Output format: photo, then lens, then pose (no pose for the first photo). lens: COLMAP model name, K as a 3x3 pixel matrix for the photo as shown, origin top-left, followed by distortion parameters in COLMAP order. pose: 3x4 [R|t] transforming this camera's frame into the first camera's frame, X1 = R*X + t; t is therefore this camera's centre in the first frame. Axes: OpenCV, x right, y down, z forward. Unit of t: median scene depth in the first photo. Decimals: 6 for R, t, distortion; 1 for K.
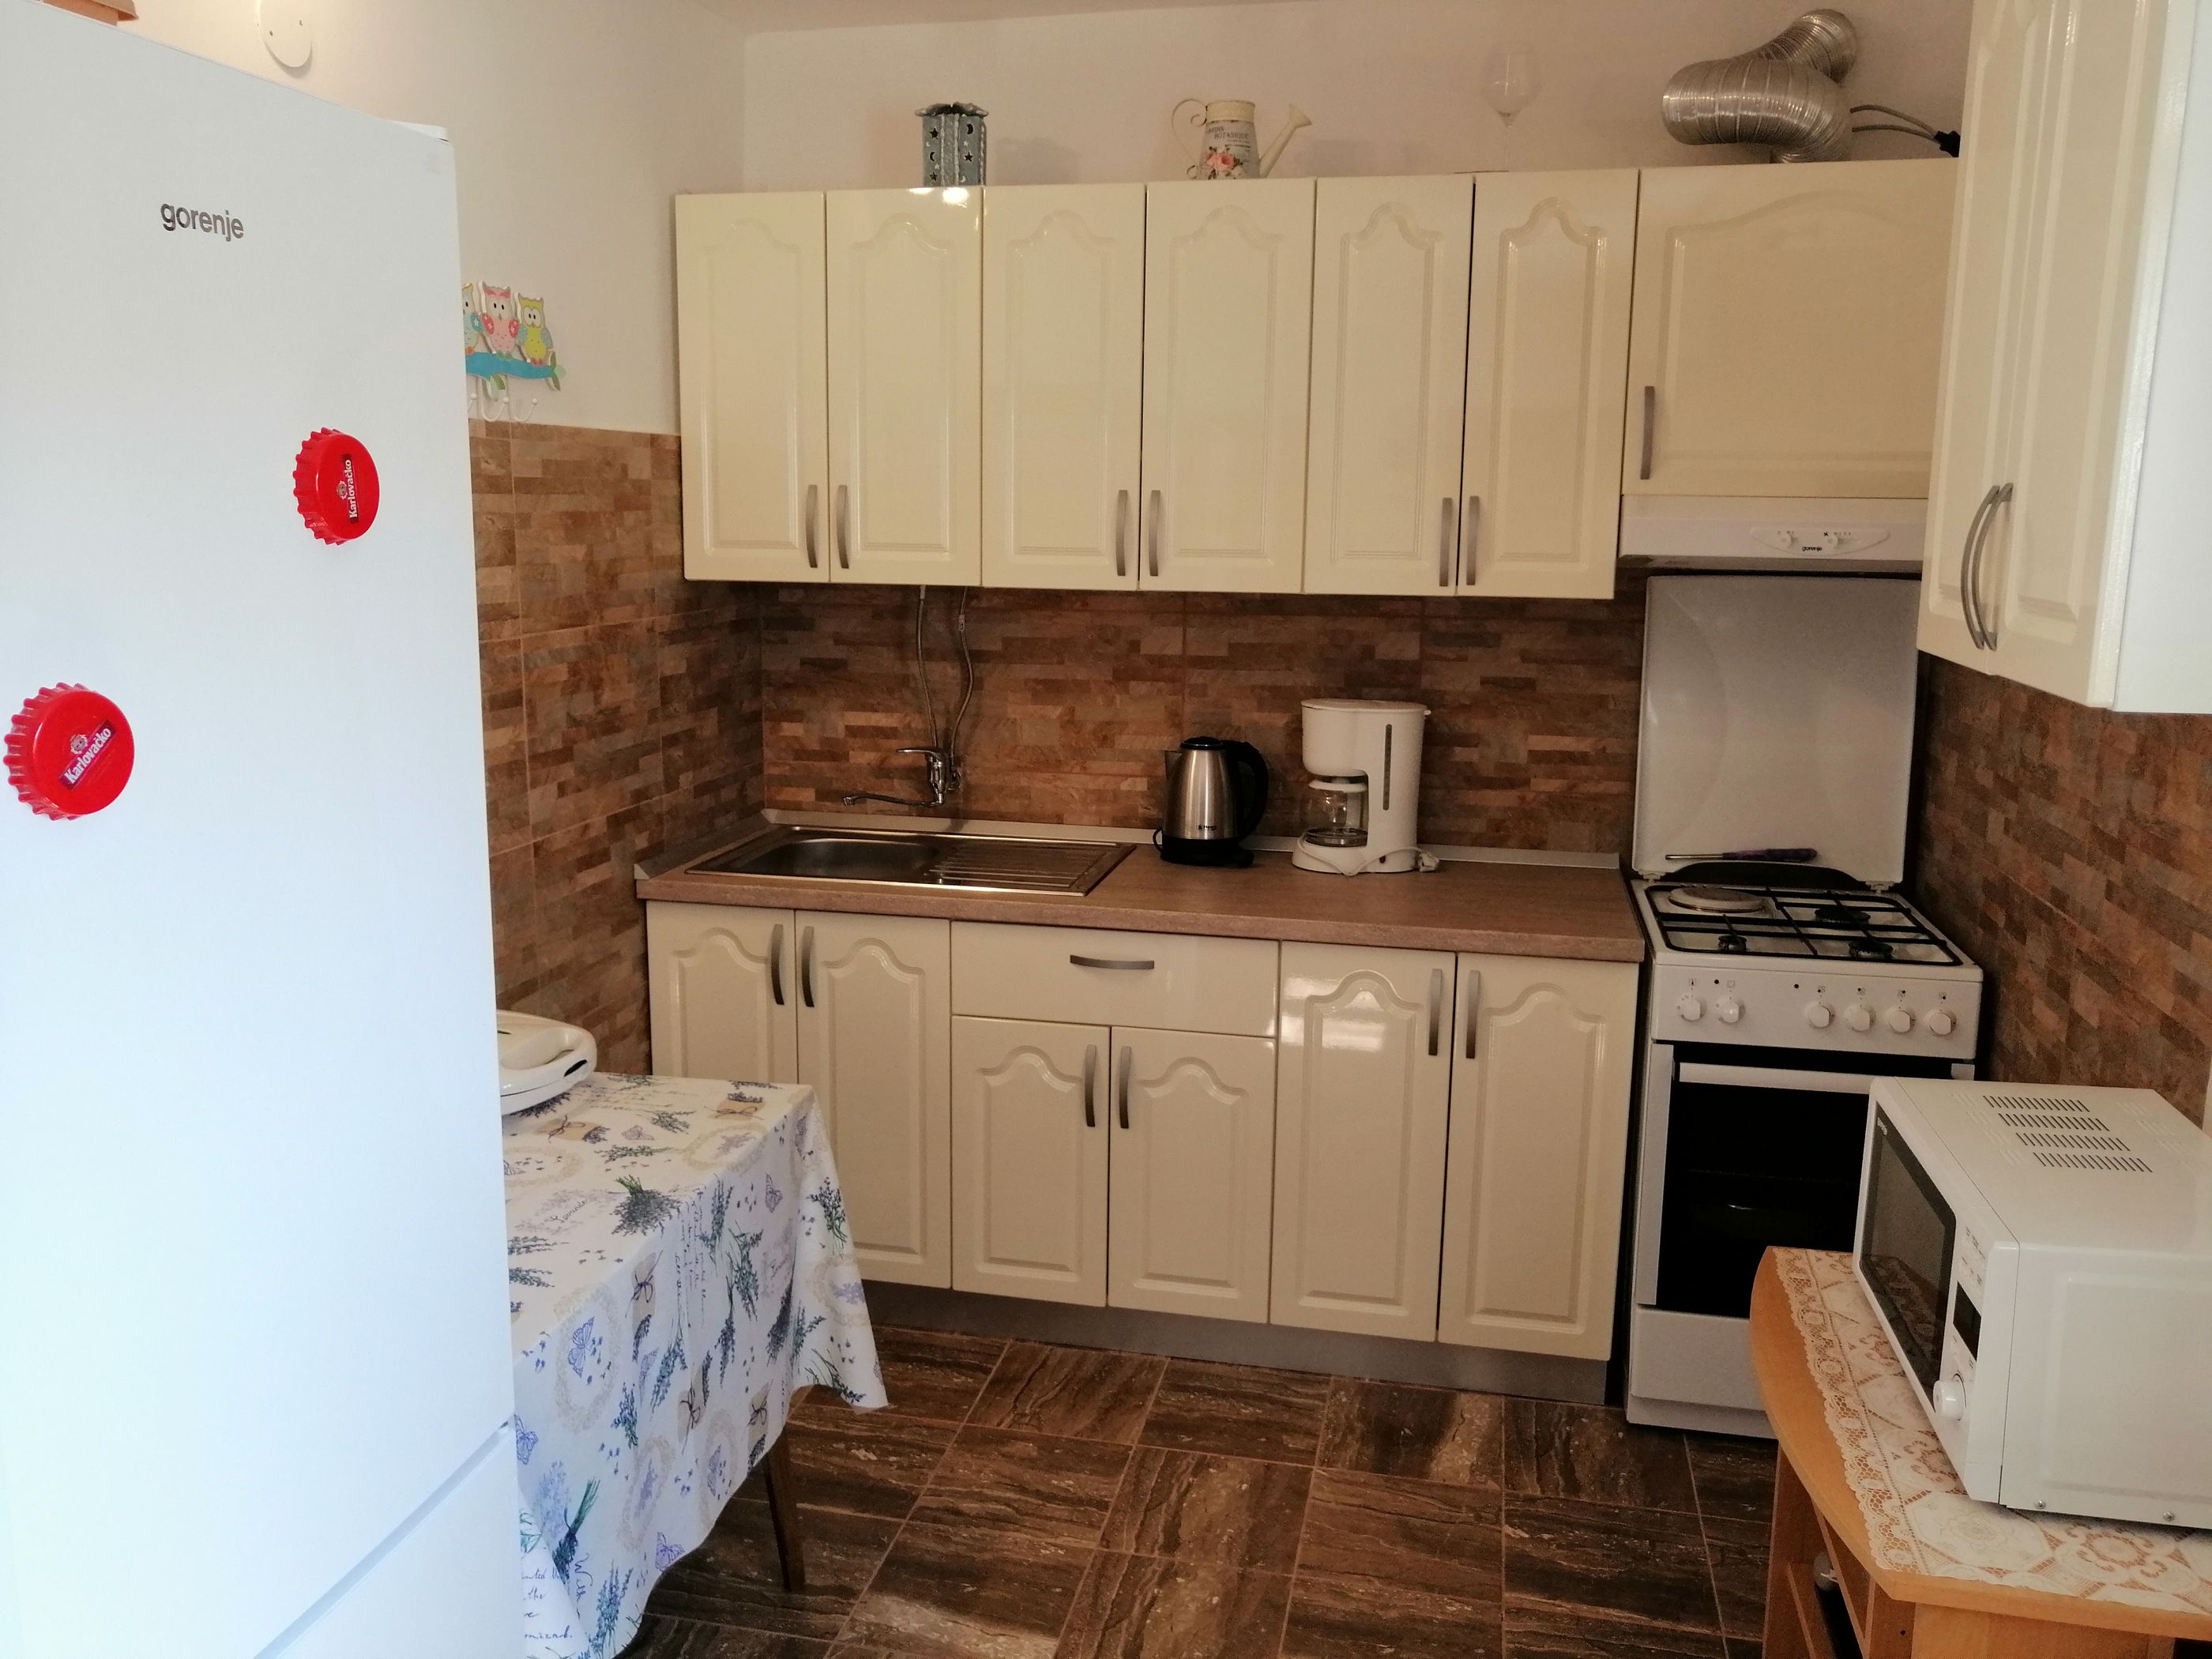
lens RADIAL K [[1749.4, 0, 1099.6], [0, 1749.4, 833.6], [0, 0, 1]] dist [-0.033652, 0.071666]
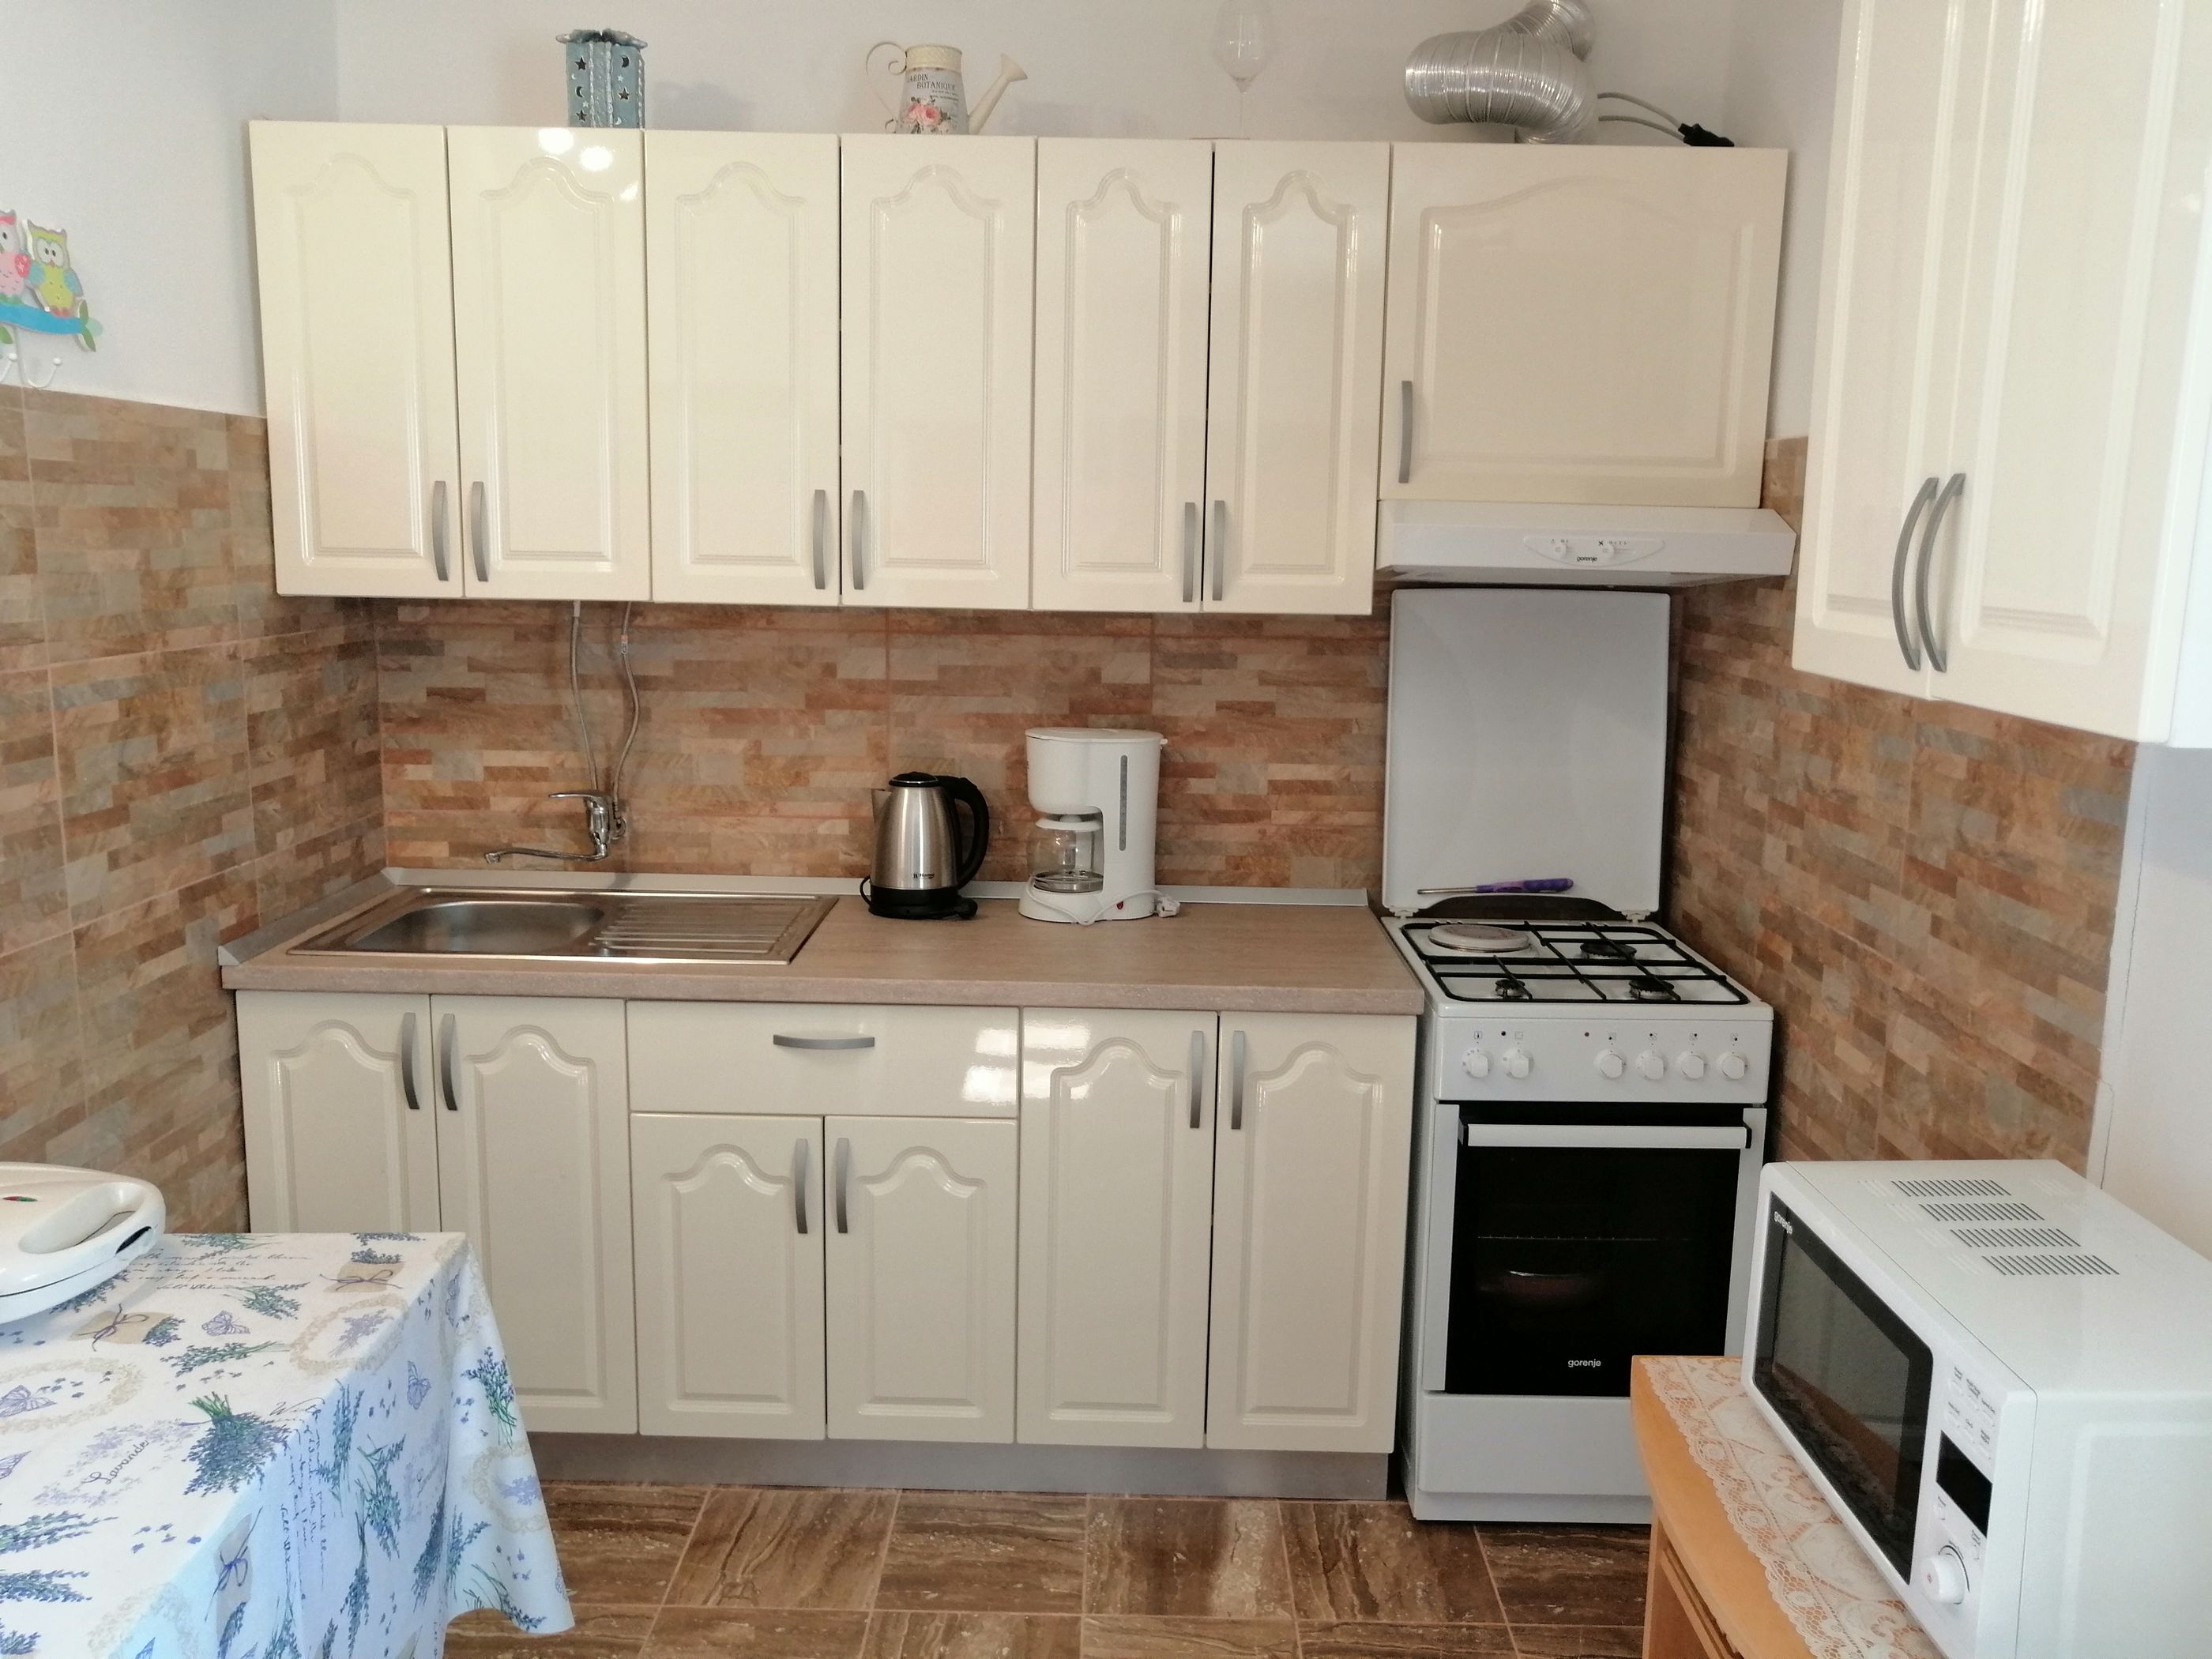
lens RADIAL K [[1749.4, 0, 1105.5], [0, 1749.4, 827.2], [0, 0, 1]] dist [-0.033652, 0.071666]
pose [[0.978401, -0.027437, 0.204886, -0.030902], [0.030302, 0.999482, -0.010861, -0.017559], [-0.204482, 0.016835, 0.978726, 0.136581]]
